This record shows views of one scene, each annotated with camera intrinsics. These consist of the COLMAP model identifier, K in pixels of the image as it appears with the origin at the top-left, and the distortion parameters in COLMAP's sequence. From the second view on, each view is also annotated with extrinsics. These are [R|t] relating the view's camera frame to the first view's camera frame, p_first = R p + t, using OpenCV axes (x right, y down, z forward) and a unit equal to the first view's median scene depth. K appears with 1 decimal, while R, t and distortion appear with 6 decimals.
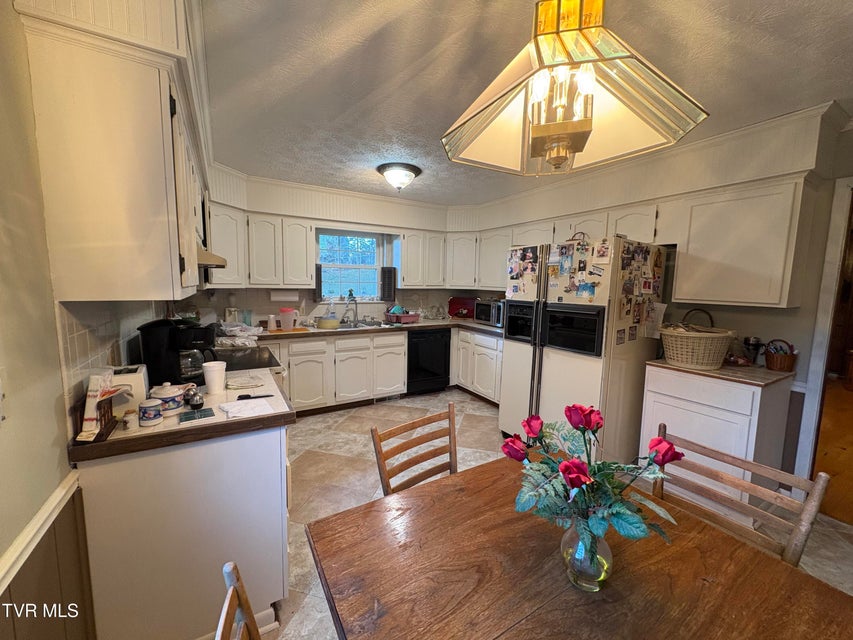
lens RADIAL K [[338.5, 0, 427.2], [0, 338.5, 319.5], [0, 0, 1]] dist [0.003364, 0.000181]
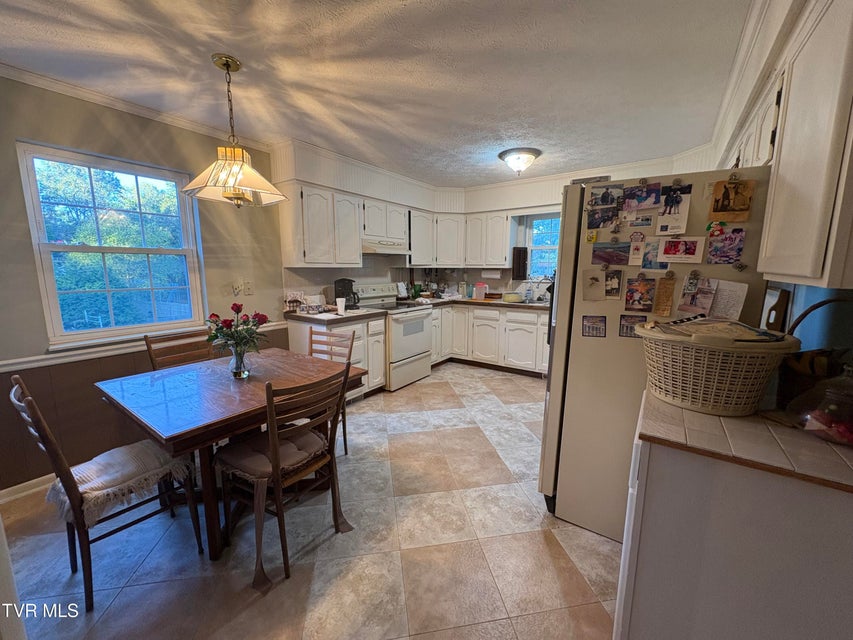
lens RADIAL K [[338.5, 0, 427.7], [0, 338.5, 319.9], [0, 0, 1]] dist [0.003364, 0.000181]
pose [[0.404198, 0.124708, -0.906130, 0.899571], [-0.092446, 0.991159, 0.095173, 0.003236], [0.909988, 0.045299, 0.412153, 0.342475]]
